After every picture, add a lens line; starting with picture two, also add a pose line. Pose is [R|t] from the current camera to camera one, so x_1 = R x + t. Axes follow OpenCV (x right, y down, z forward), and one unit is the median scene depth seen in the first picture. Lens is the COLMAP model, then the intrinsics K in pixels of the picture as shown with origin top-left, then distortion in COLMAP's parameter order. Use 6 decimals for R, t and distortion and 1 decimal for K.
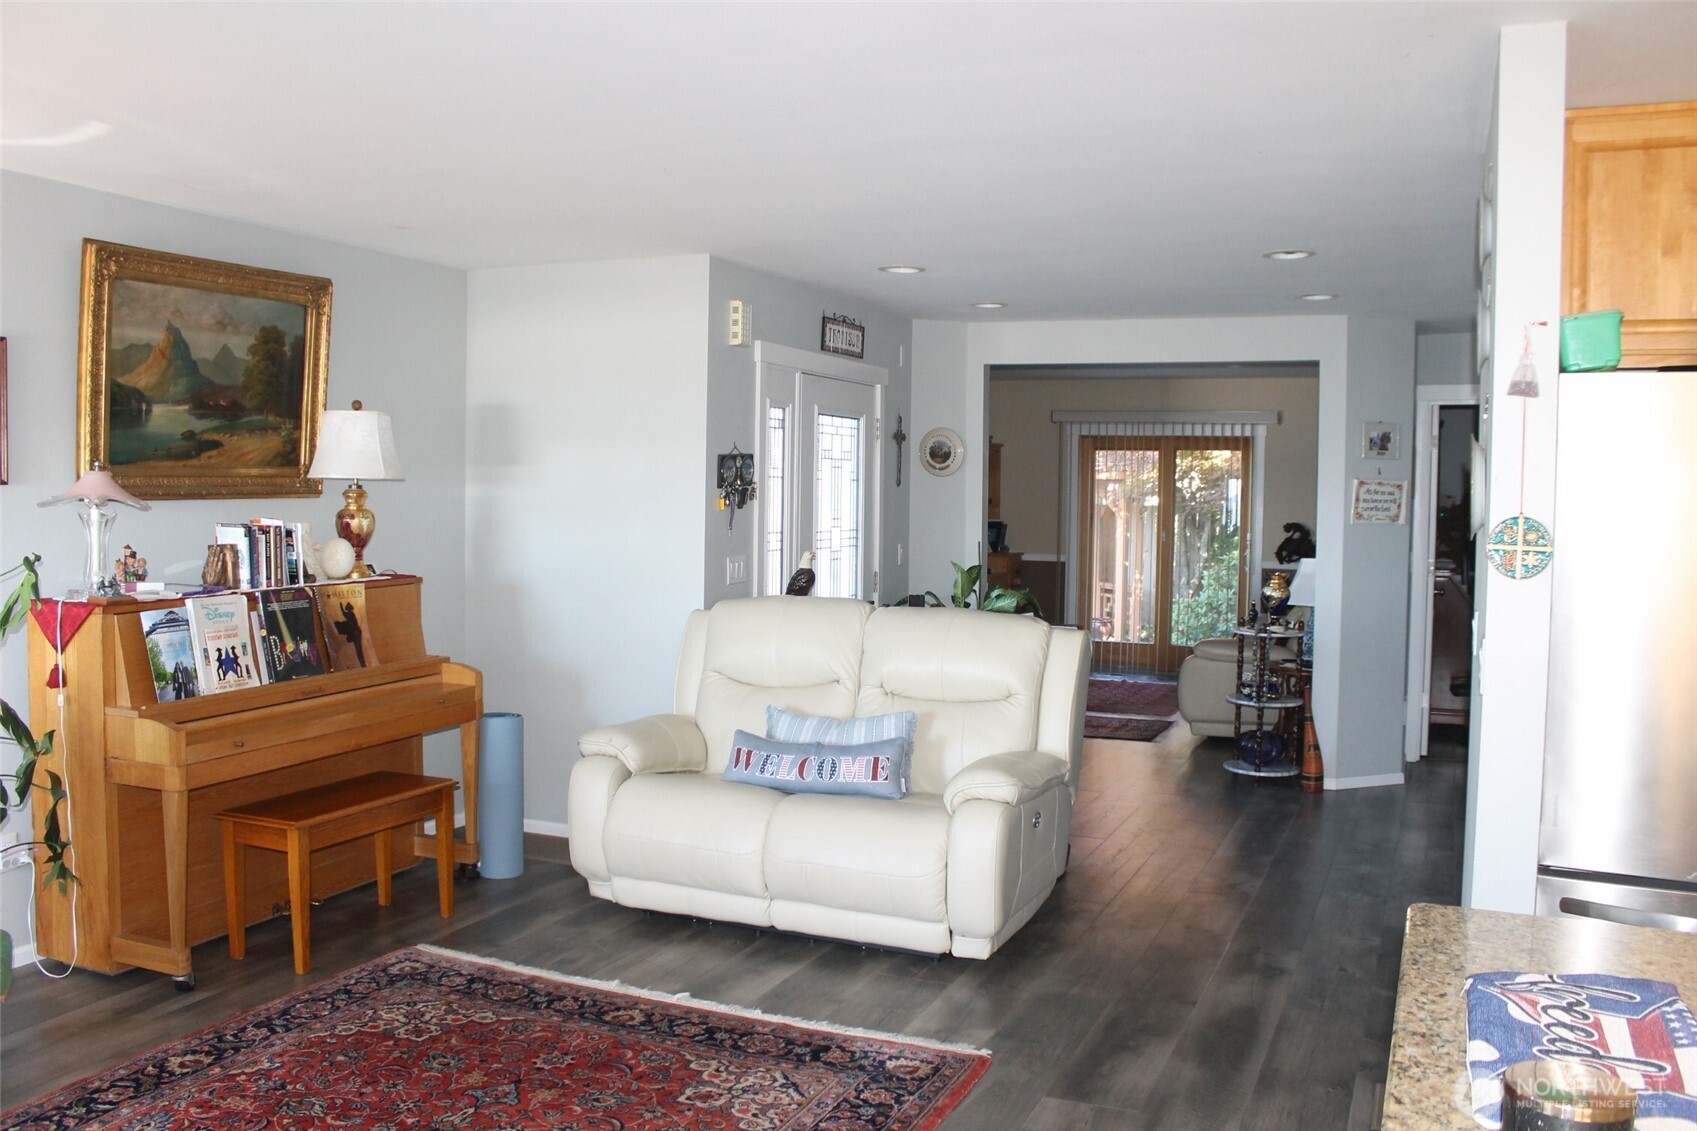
lens RADIAL K [[1430.7, 0, 846.0], [0, 1430.7, 562.4], [0, 0, 1]] dist [-0.116086, 0.033206]
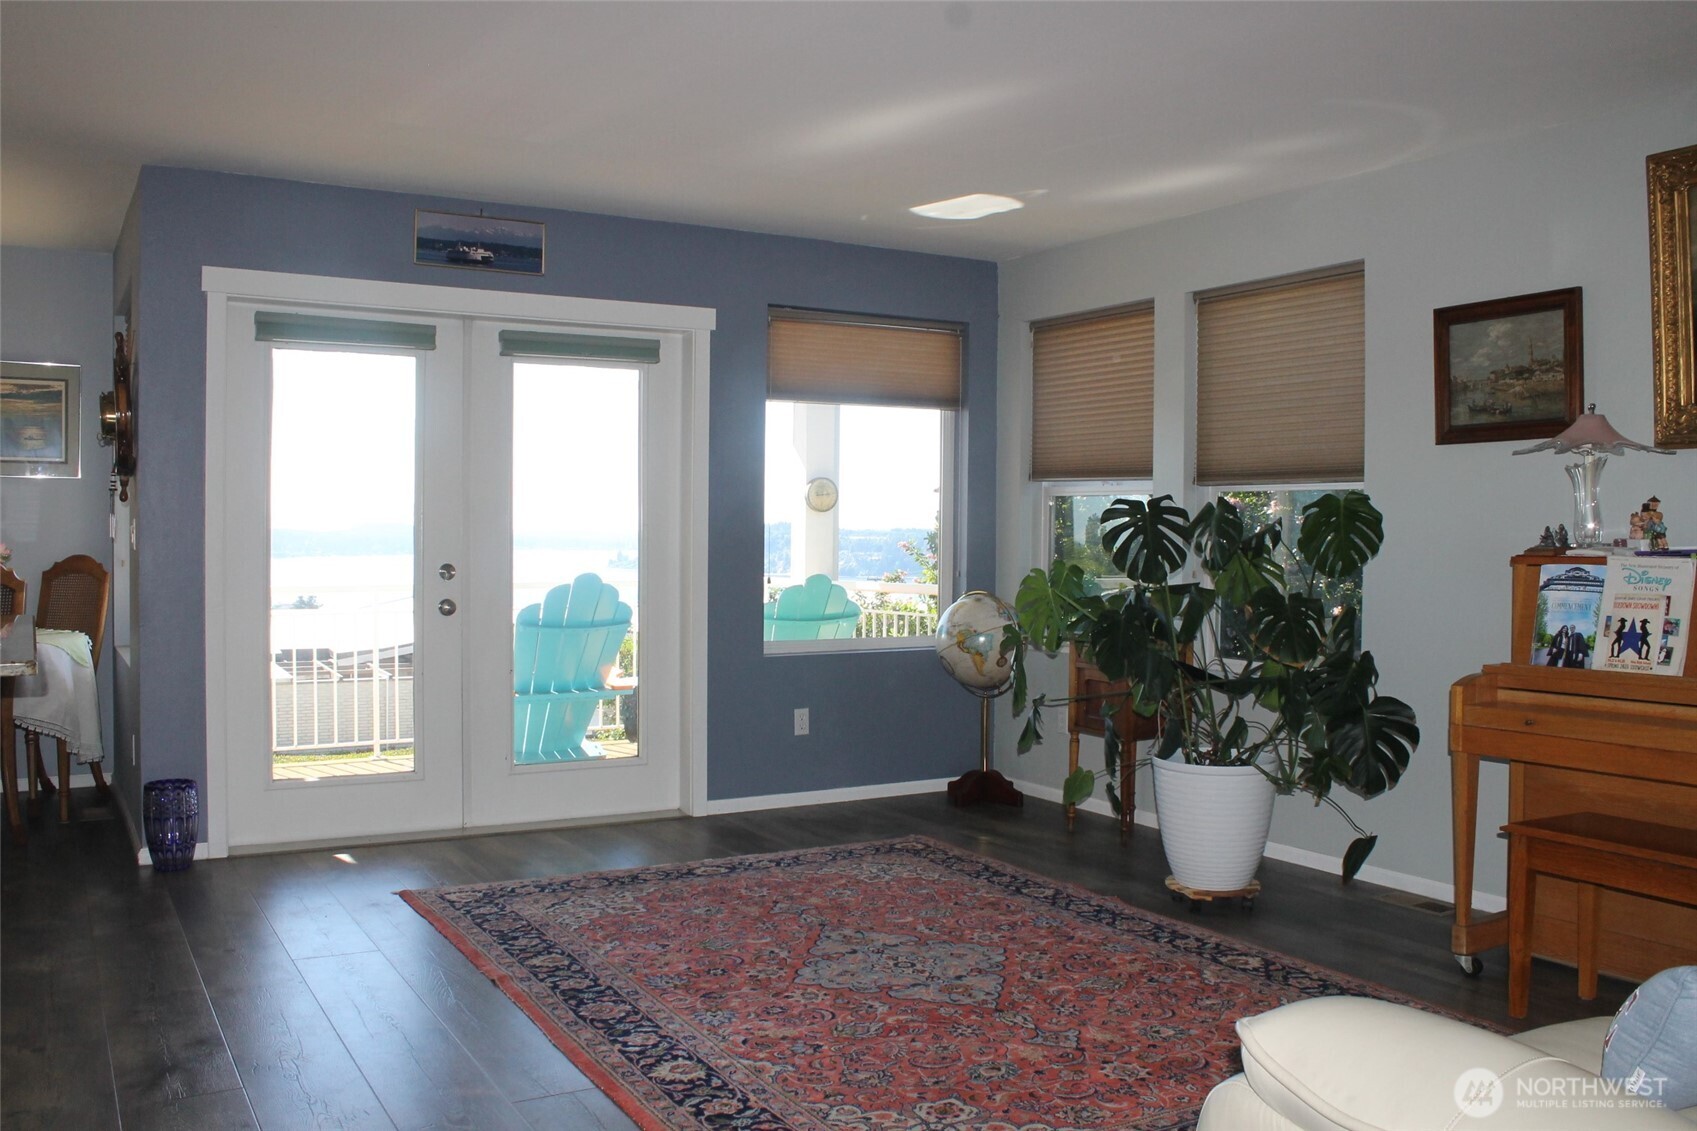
lens RADIAL K [[1430.7, 0, 851.3], [0, 1430.7, 560.7], [0, 0, 1]] dist [-0.116086, 0.033206]
pose [[-0.591313, -0.001154, -0.806442, 0.483802], [-0.060319, 0.997261, 0.042801, 0.021064], [0.804183, 0.073953, -0.589763, 1.148368]]
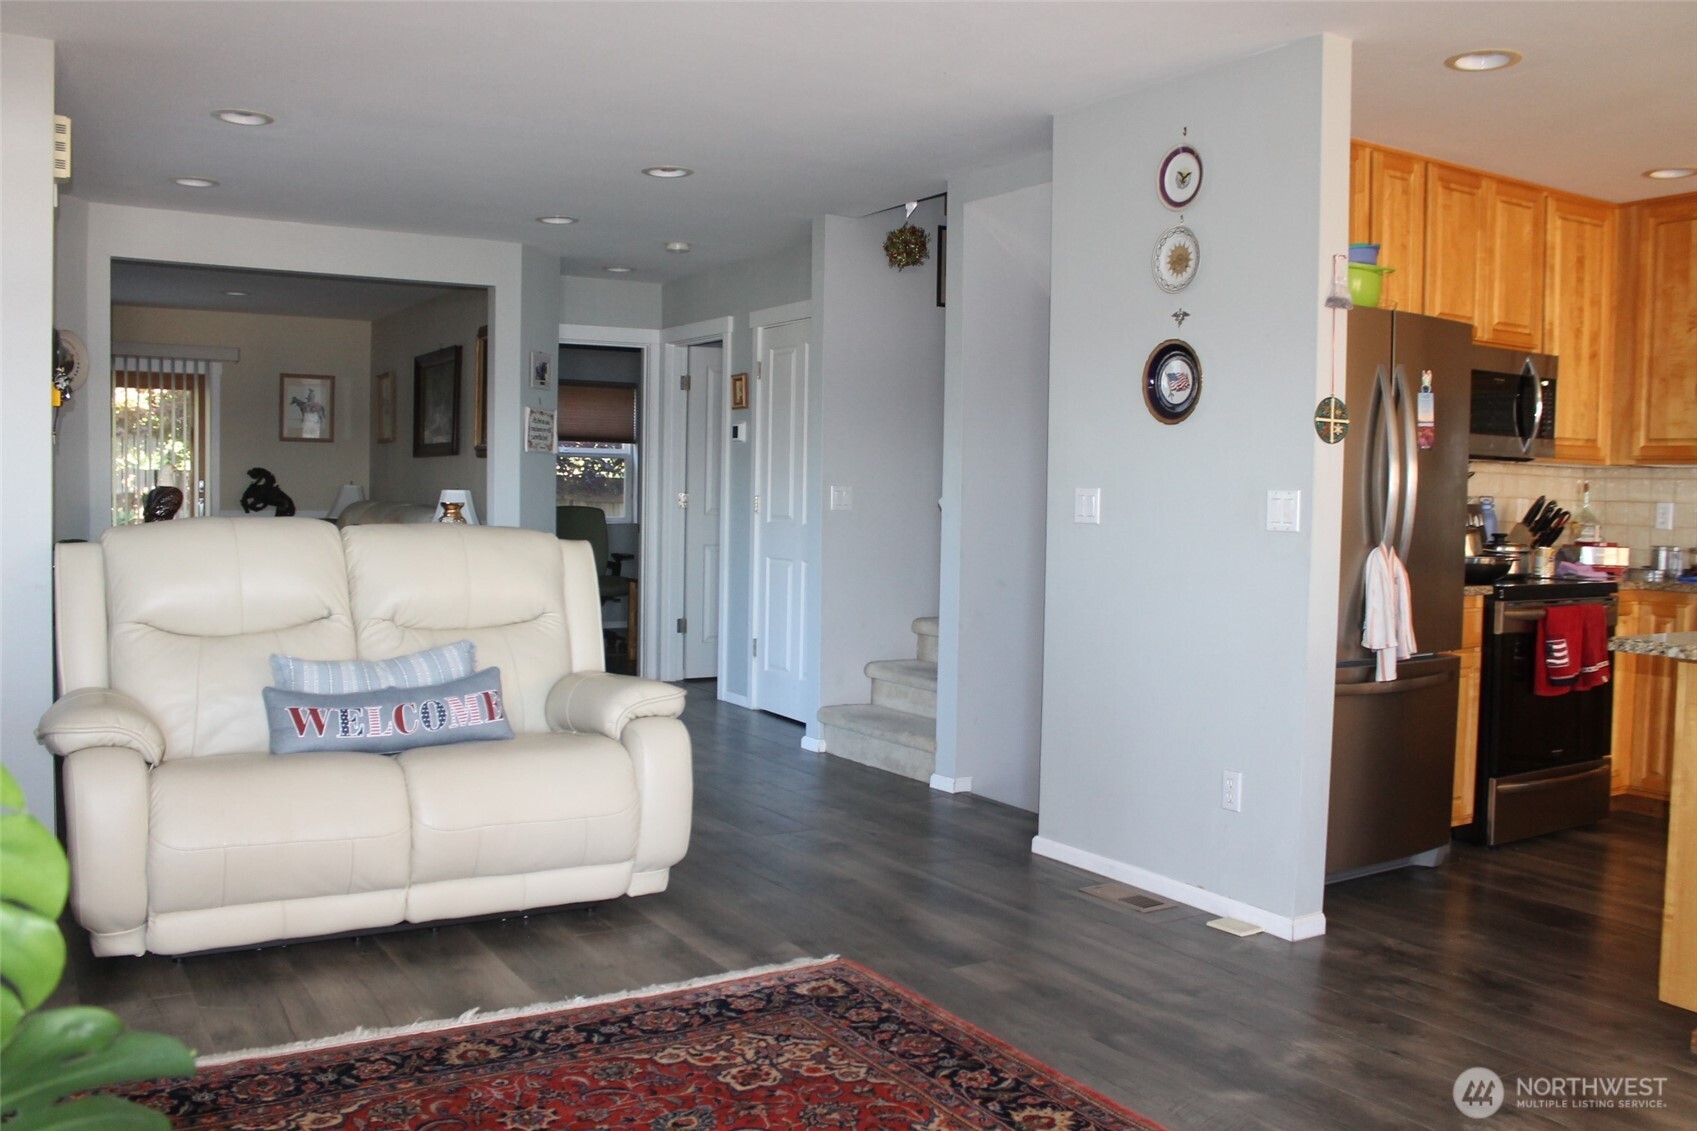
lens RADIAL K [[1430.7, 0, 848.2], [0, 1430.7, 569.5], [0, 0, 1]] dist [-0.116086, 0.033206]
pose [[0.574451, -0.047609, 0.817153, -0.588212], [0.030428, 0.998859, 0.036805, 0.044824], [-0.817973, 0.003722, 0.575244, 0.387730]]
